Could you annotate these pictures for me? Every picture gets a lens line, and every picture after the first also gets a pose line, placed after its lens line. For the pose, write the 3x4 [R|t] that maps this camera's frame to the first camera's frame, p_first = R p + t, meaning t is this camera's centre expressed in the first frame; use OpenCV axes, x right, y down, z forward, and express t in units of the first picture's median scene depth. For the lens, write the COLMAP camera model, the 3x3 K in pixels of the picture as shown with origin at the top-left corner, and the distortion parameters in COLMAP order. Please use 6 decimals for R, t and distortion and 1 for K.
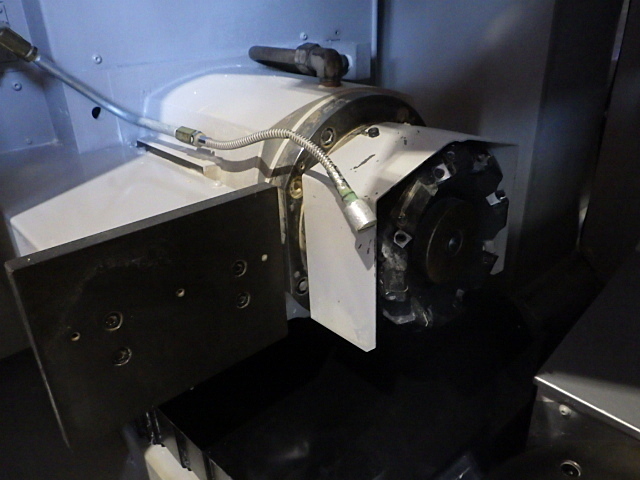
lens RADIAL K [[522.0, 0, 320.0], [0, 522.0, 240.0], [0, 0, 1]] dist [-0.203558, 0.414897]
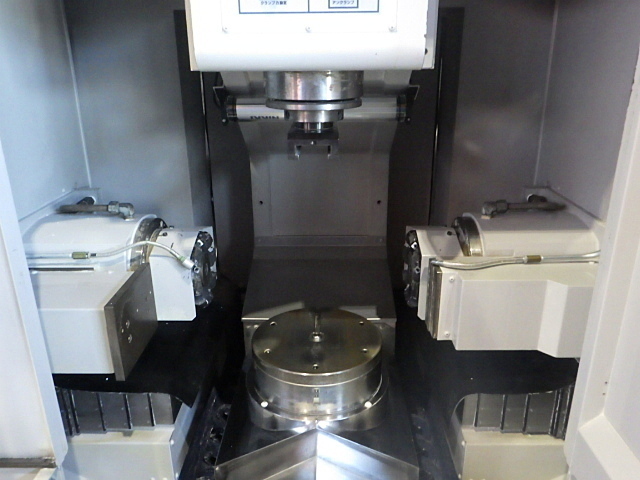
lens RADIAL K [[522.0, 0, 320.0], [0, 522.0, 240.0], [0, 0, 1]] dist [-0.203558, 0.414897]
pose [[0.670328, -0.229499, 0.705684, -1.029309], [0.308856, 0.950976, 0.015889, 0.003229], [-0.674735, 0.207304, 0.708348, -1.099826]]
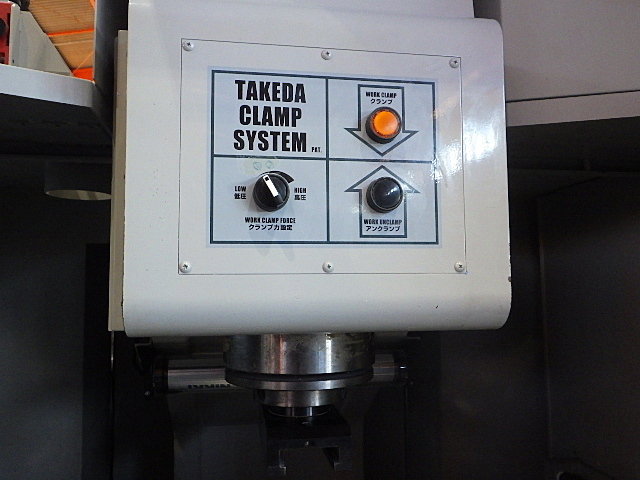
lens RADIAL K [[522.0, 0, 320.0], [0, 522.0, 240.0], [0, 0, 1]] dist [-0.203558, 0.414897]
pose [[0.527101, 0.103057, 0.843530, -0.747395], [0.362014, 0.870816, -0.332604, -0.224272], [-0.768837, 0.480686, 0.421700, -0.706089]]
